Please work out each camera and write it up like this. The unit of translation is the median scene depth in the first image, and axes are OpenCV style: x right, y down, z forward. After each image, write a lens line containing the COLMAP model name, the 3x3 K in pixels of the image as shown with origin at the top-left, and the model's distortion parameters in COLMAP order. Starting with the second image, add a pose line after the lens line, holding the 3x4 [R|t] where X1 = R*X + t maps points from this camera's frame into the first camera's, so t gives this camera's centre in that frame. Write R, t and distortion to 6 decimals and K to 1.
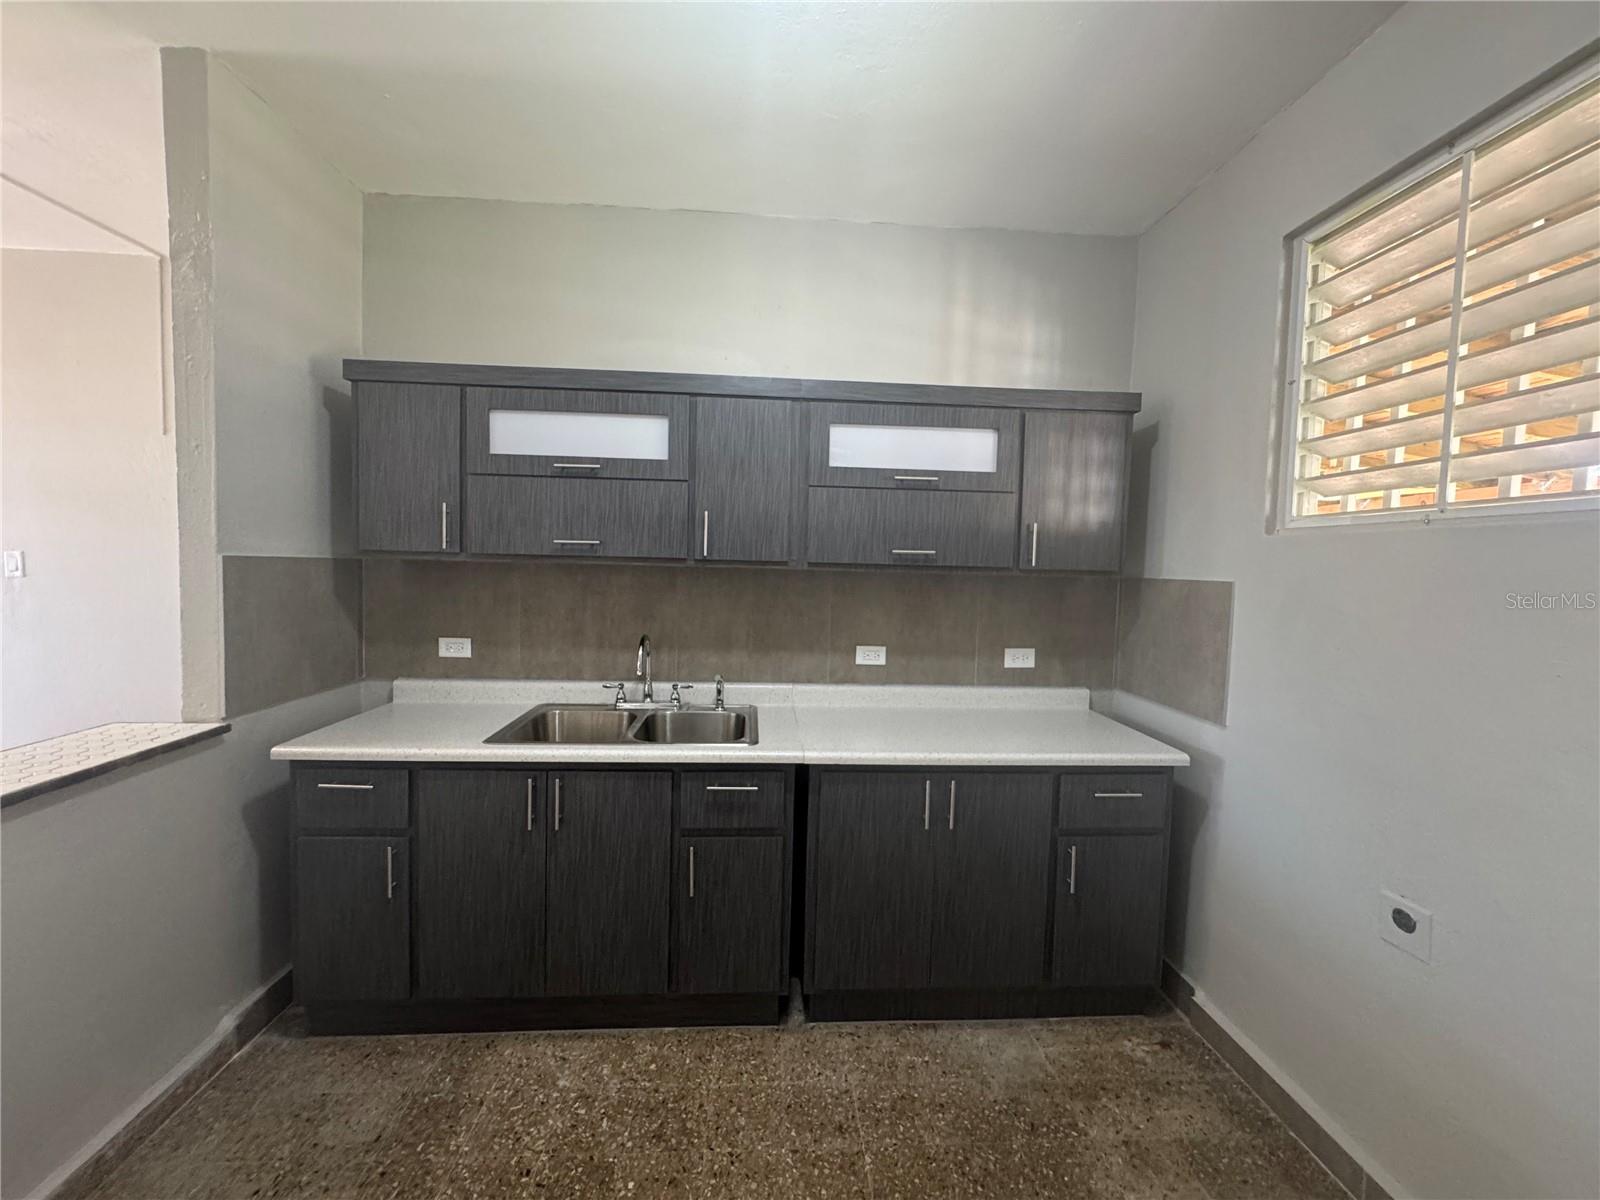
lens RADIAL K [[639.4, 0, 798.3], [0, 639.4, 596.8], [0, 0, 1]] dist [-0.004304, 0.000181]
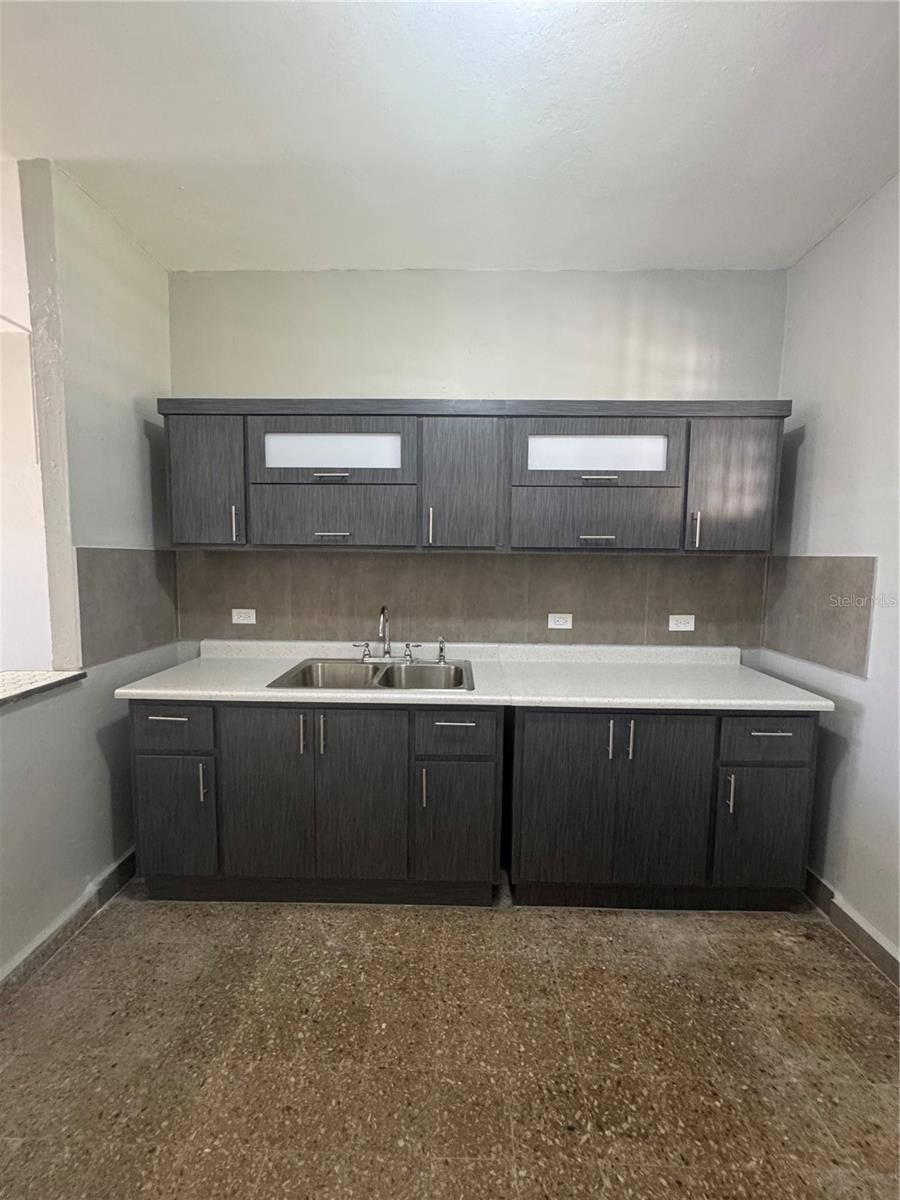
lens RADIAL K [[479.6, 0, 451.0], [0, 479.6, 596.5], [0, 0, 1]] dist [-0.004304, 0.000181]
pose [[0.996467, -0.007698, -0.083635, -0.028259], [0.010495, 0.999398, 0.033058, 0.012070], [0.083330, -0.033819, 0.995948, 0.051569]]
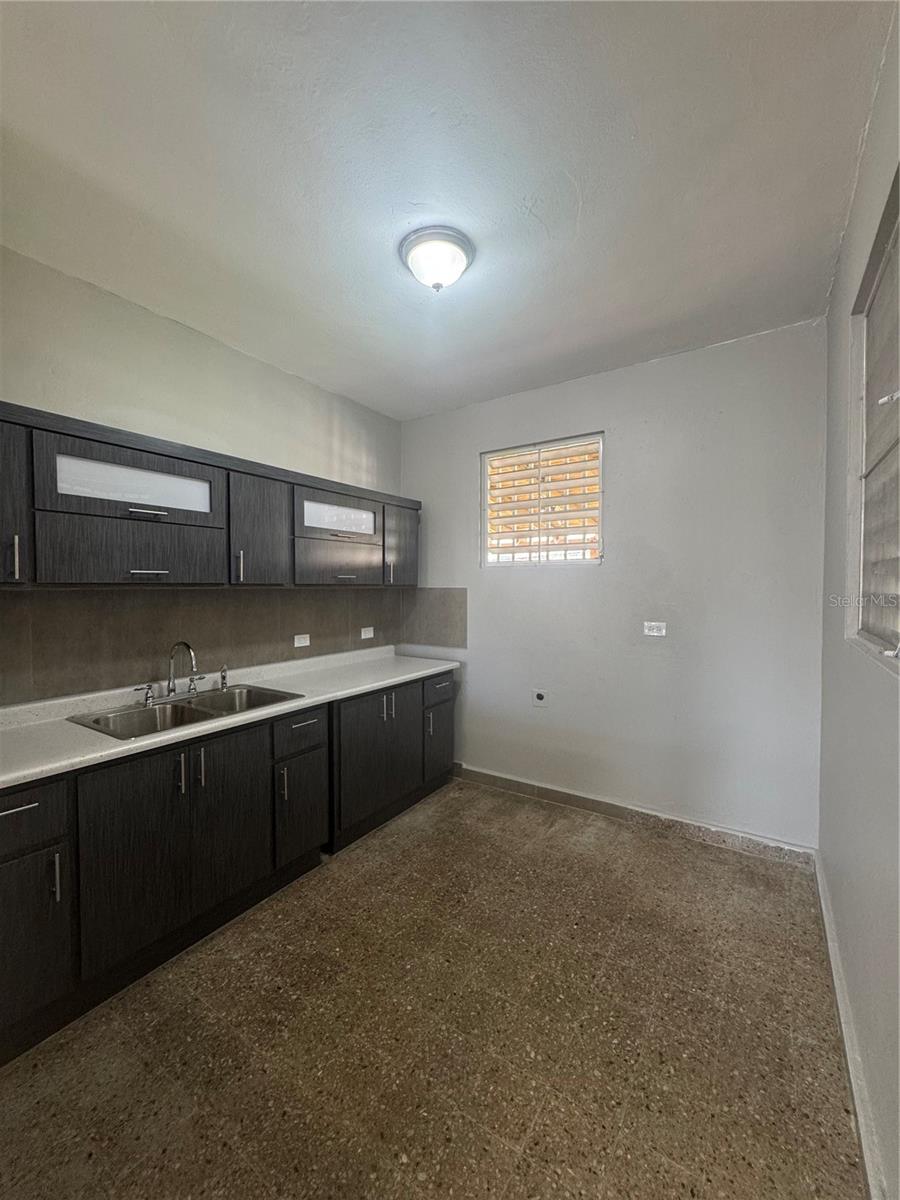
lens RADIAL K [[479.6, 0, 451.7], [0, 479.6, 593.3], [0, 0, 1]] dist [-0.004304, 0.000181]
pose [[0.597450, -0.038765, 0.800969, -0.809530], [0.055694, 0.998425, 0.006779, -0.018654], [-0.799970, 0.040559, 0.598668, -0.041759]]
